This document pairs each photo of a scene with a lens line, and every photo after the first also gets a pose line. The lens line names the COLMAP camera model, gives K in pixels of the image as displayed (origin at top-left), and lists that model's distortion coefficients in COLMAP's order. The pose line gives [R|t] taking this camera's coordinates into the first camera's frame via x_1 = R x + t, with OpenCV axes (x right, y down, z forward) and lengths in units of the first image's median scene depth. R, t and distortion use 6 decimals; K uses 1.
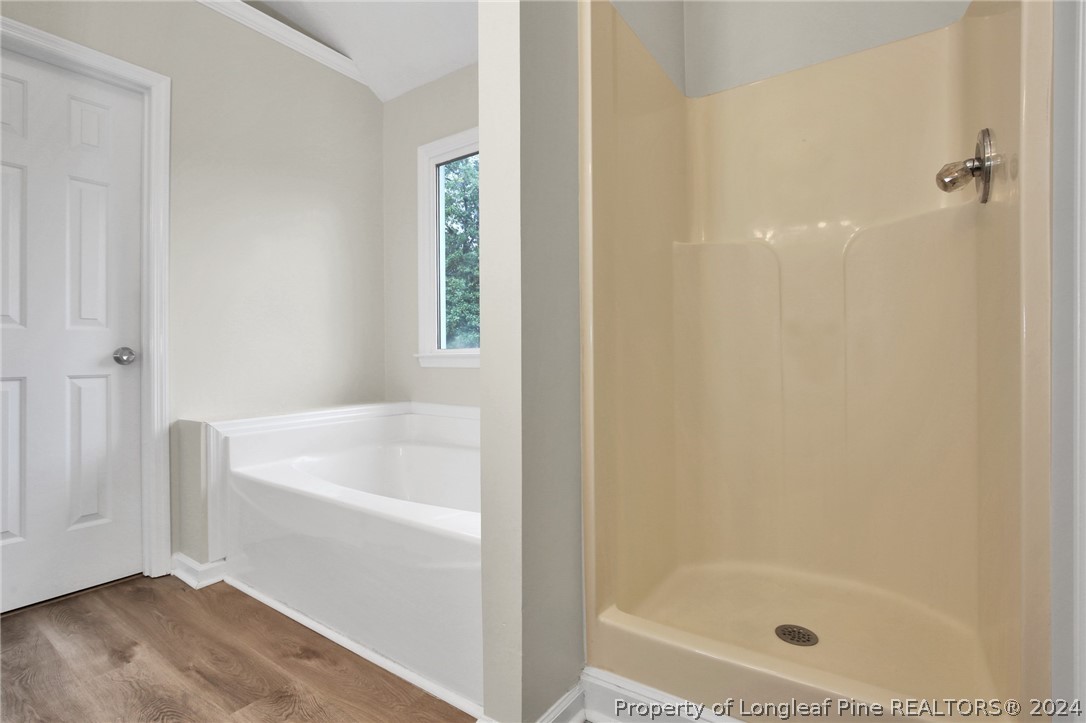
lens RADIAL K [[512.4, 0, 541.4], [0, 512.4, 355.7], [0, 0, 1]] dist [-0.024631, 0.000805]
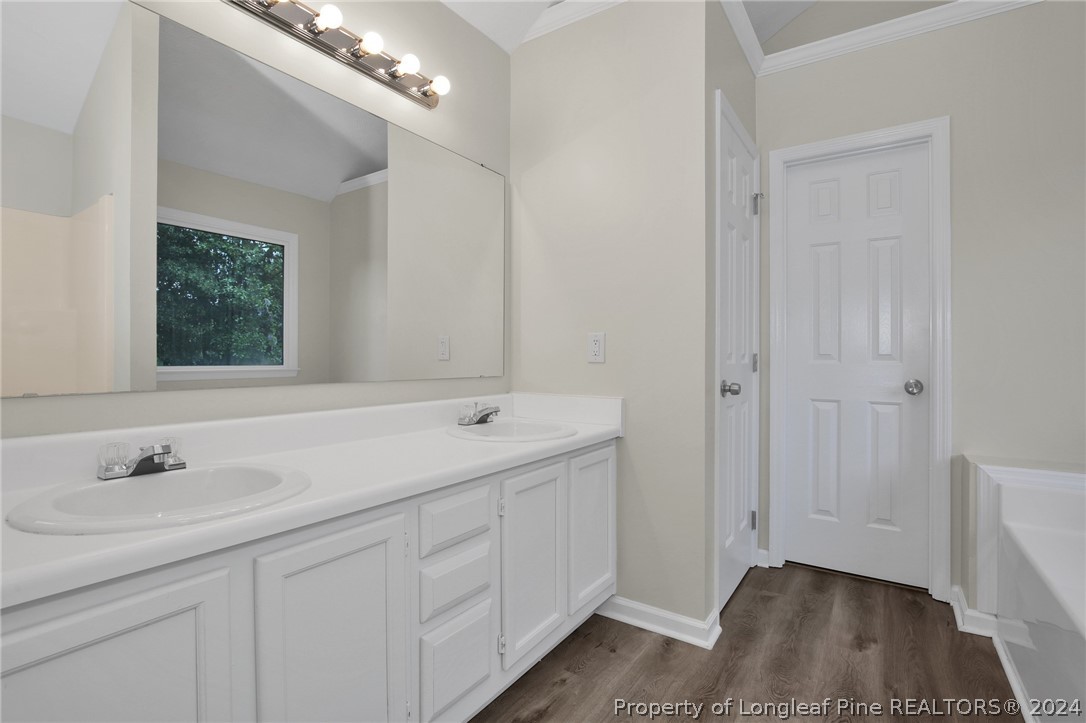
lens RADIAL K [[512.4, 0, 541.4], [0, 512.4, 355.7], [0, 0, 1]] dist [-0.024631, 0.000805]
pose [[-0.007738, 0.014633, -0.999863, 0.308575], [-0.005072, 0.999879, 0.014672, -0.087046], [0.999957, 0.005185, -0.007663, 0.205772]]
